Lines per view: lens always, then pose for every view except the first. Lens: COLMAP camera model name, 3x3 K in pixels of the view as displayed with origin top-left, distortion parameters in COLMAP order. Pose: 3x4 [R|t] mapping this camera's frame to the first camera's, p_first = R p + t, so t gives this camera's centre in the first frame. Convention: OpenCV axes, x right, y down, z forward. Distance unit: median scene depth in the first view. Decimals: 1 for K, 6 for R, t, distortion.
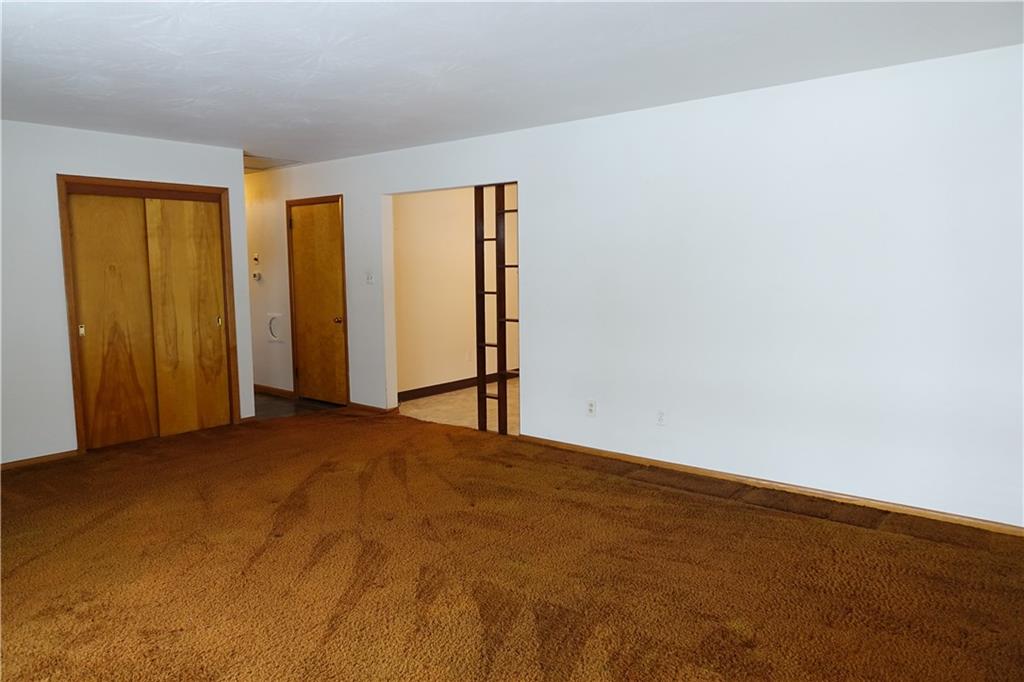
lens RADIAL K [[695.8, 0, 513.2], [0, 695.8, 340.8], [0, 0, 1]] dist [-0.011878, 0.002427]
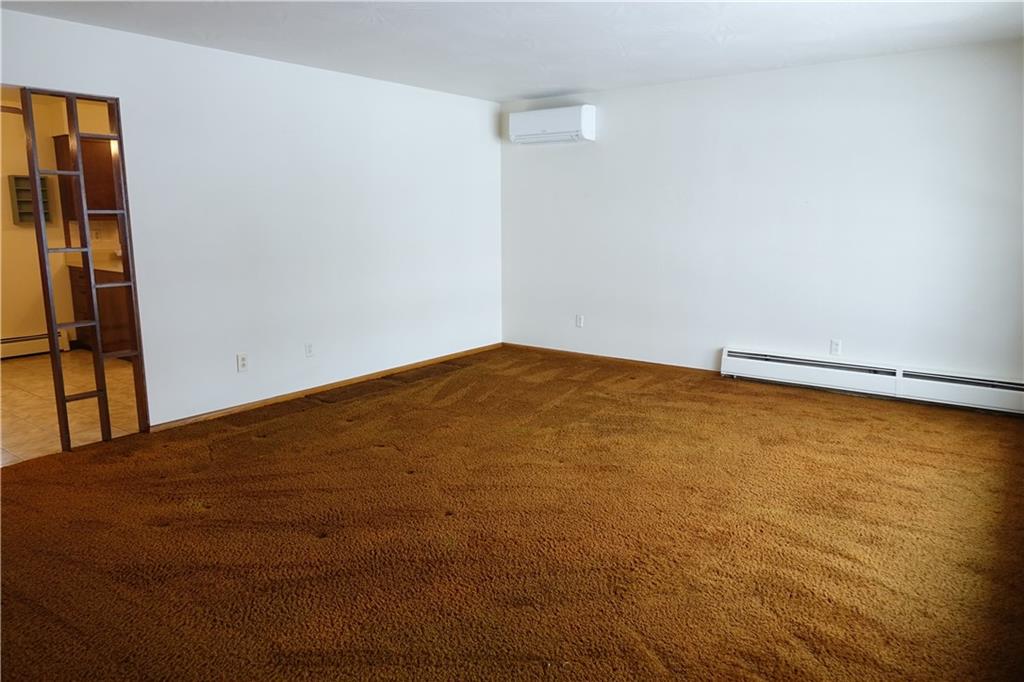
lens RADIAL K [[695.8, 0, 511.0], [0, 695.8, 343.7], [0, 0, 1]] dist [-0.011878, 0.002427]
pose [[-0.028176, -0.180411, 0.983188, -0.848995], [0.109170, 0.977139, 0.182430, -0.064777], [-0.993624, 0.112474, -0.007836, 0.646000]]
